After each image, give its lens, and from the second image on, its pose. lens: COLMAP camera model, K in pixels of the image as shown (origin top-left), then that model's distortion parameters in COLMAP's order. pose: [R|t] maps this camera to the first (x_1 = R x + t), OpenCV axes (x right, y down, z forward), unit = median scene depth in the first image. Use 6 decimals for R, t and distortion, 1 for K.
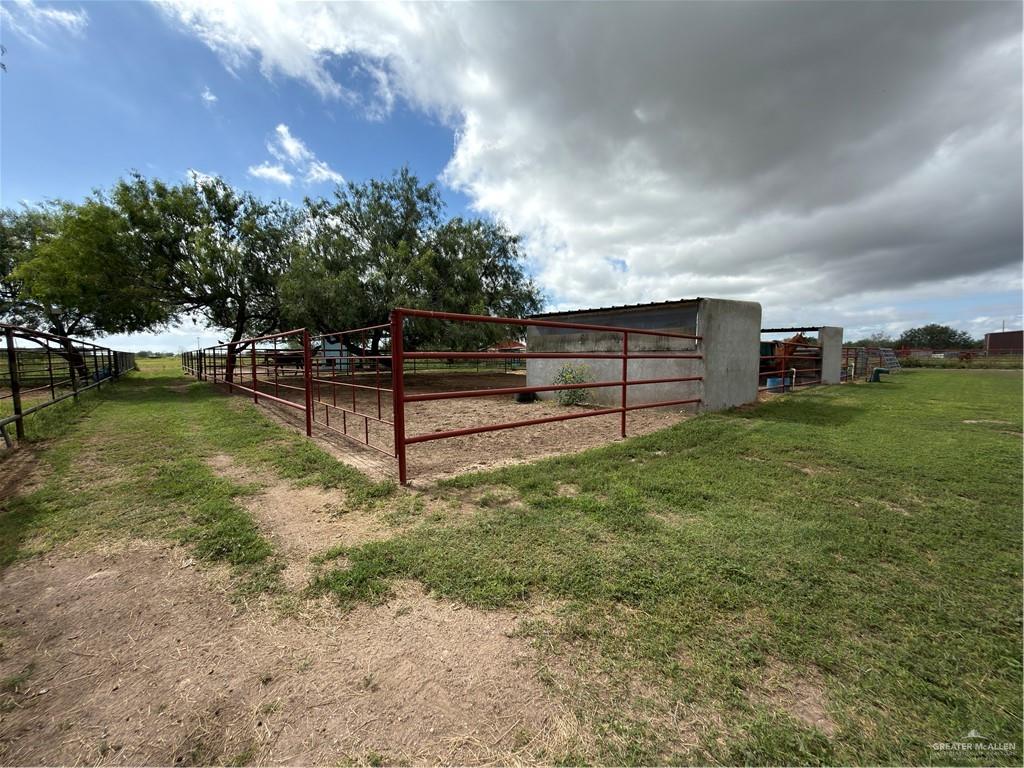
lens RADIAL K [[414.6, 0, 511.0], [0, 414.6, 379.2], [0, 0, 1]] dist [0.000018, 0.000318]
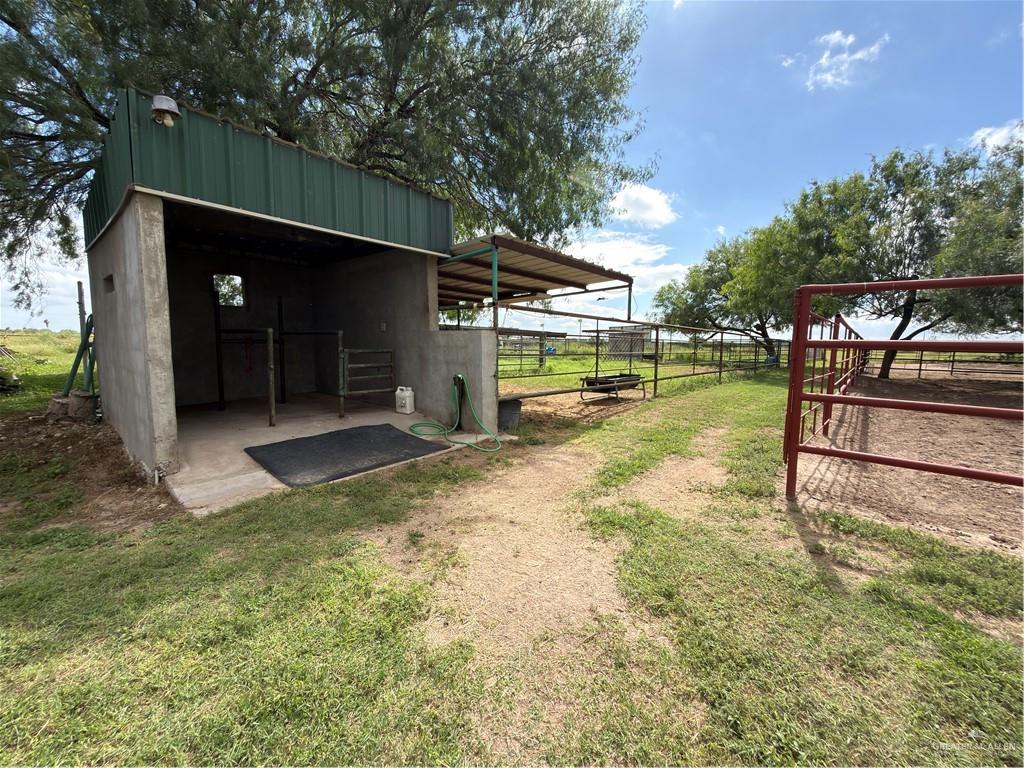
lens RADIAL K [[407.4, 0, 510.3], [0, 407.4, 382.4], [0, 0, 1]] dist [0.001705, 0.000714]
pose [[0.127531, 0.104034, -0.986363, 0.124575], [-0.075997, 0.992585, 0.094864, -0.003961], [0.988919, 0.062862, 0.134492, 0.083780]]
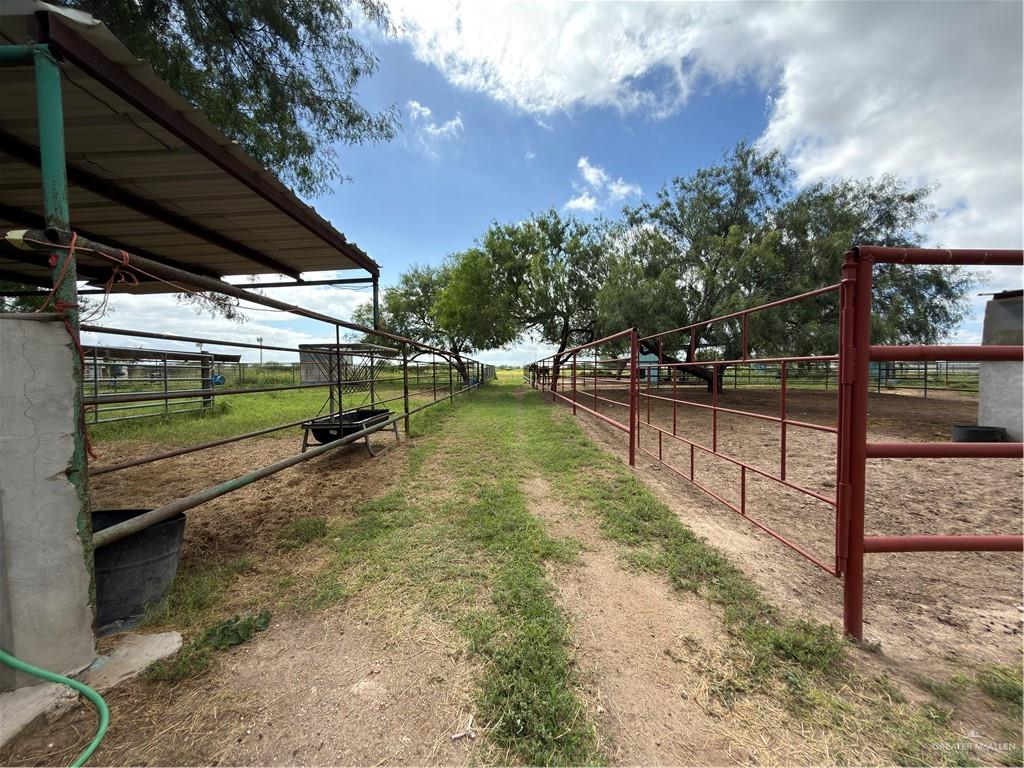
lens RADIAL K [[407.4, 0, 510.3], [0, 407.4, 382.4], [0, 0, 1]] dist [0.001705, 0.000714]
pose [[0.760072, 0.024384, -0.649381, -0.070598], [-0.039676, 0.999173, -0.008921, -0.002245], [0.648626, 0.032545, 0.760411, 0.110216]]
